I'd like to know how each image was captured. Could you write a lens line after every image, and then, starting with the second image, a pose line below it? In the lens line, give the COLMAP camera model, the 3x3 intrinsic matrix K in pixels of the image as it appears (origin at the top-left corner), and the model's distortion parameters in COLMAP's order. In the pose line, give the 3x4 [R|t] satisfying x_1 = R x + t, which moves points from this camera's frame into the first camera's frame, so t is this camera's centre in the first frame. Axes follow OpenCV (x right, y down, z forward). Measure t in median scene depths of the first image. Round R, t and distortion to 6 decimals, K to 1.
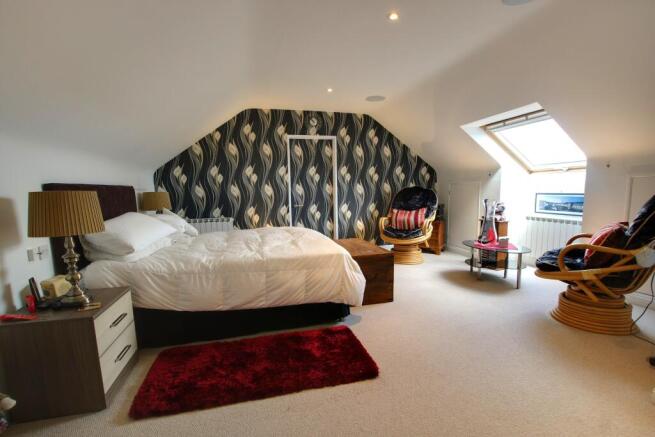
lens RADIAL K [[303.0, 0, 325.2], [0, 303.0, 219.0], [0, 0, 1]] dist [-0.017079, -0.000159]
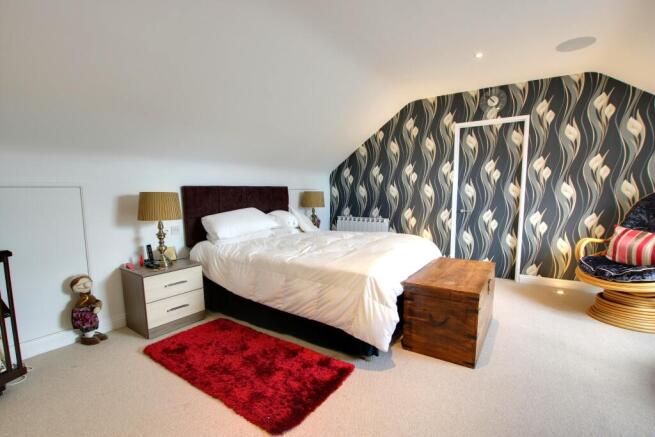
lens RADIAL K [[303.0, 0, 326.6], [0, 303.0, 222.5], [0, 0, 1]] dist [-0.017079, -0.000159]
pose [[0.658955, 0.089569, -0.746831, 0.285947], [-0.076841, 0.995706, 0.051618, -0.027286], [0.748248, 0.023373, 0.663008, 0.206206]]
